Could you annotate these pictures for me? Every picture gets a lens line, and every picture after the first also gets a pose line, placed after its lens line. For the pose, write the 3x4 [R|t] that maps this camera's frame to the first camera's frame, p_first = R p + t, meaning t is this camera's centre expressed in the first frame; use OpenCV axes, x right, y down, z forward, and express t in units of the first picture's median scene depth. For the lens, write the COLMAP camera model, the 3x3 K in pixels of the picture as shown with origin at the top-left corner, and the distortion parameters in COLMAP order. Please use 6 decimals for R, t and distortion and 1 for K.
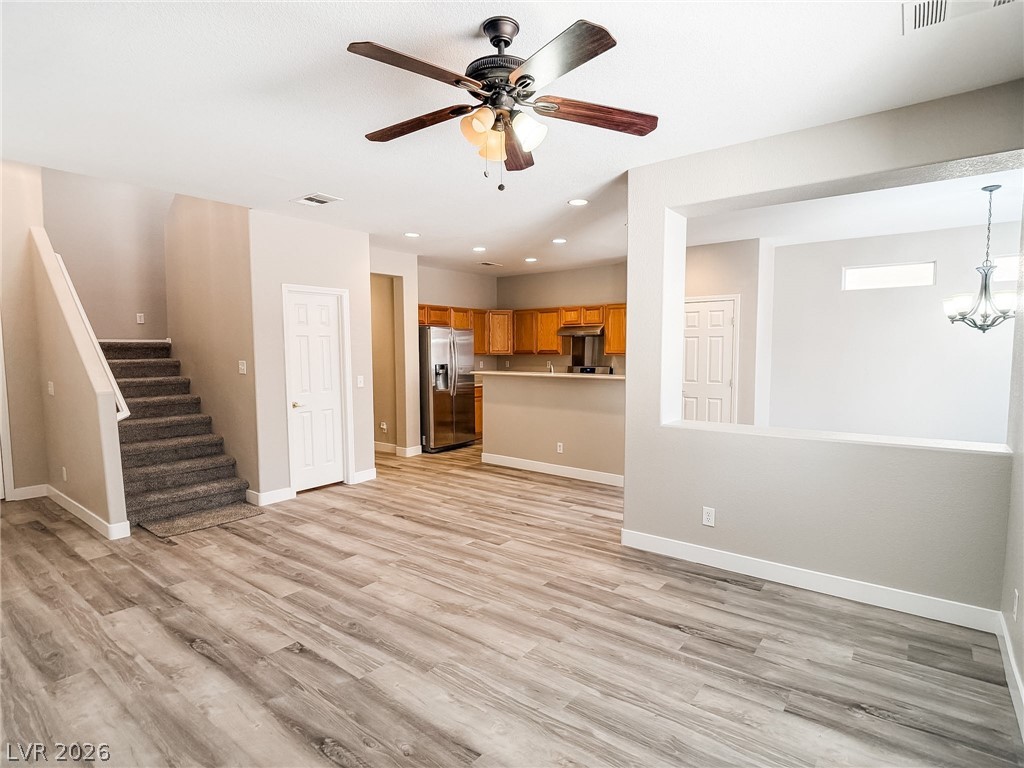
lens RADIAL K [[533.8, 0, 509.9], [0, 533.8, 390.6], [0, 0, 1]] dist [0.019165, -0.032371]
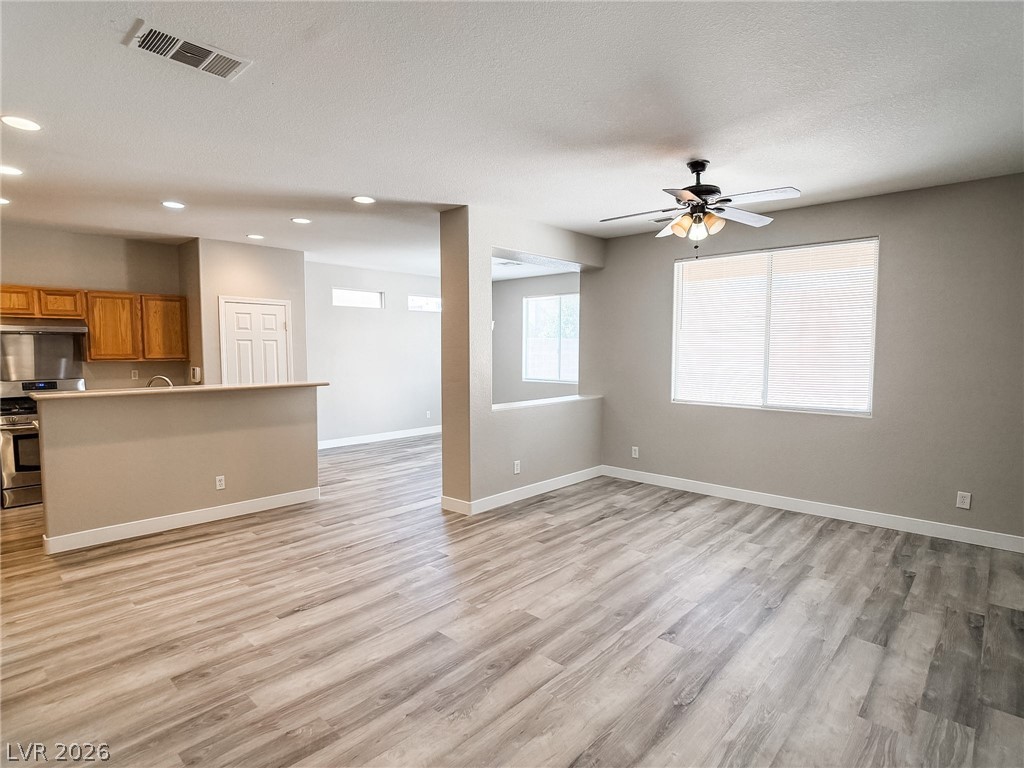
lens RADIAL K [[537.0, 0, 512.4], [0, 537.0, 390.1], [0, 0, 1]] dist [0.001472, -0.019549]
pose [[0.086013, -0.073283, 0.993595, -0.894752], [0.080687, 0.994528, 0.066367, -0.059693], [-0.993021, 0.074462, 0.091455, 0.727399]]
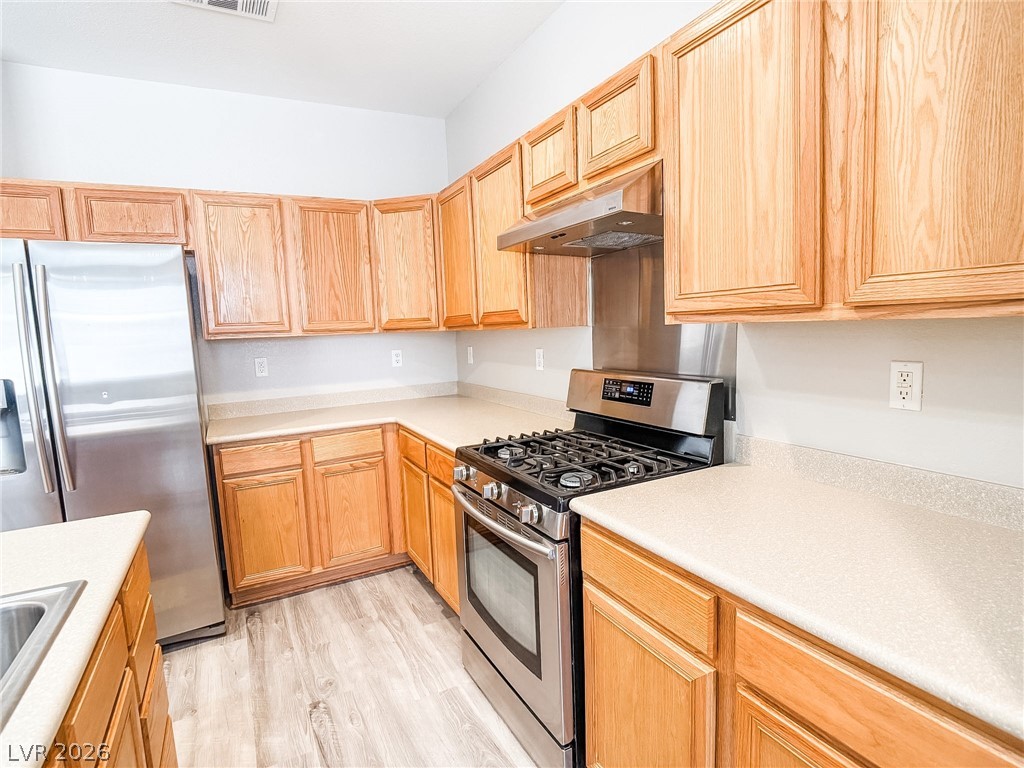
lens RADIAL K [[537.0, 0, 512.4], [0, 537.0, 390.1], [0, 0, 1]] dist [0.001472, -0.019549]
pose [[0.912212, 0.018067, -0.409320, 0.388081], [0.001747, 0.998847, 0.047981, -0.100555], [0.409715, -0.044484, 0.911128, 1.523403]]
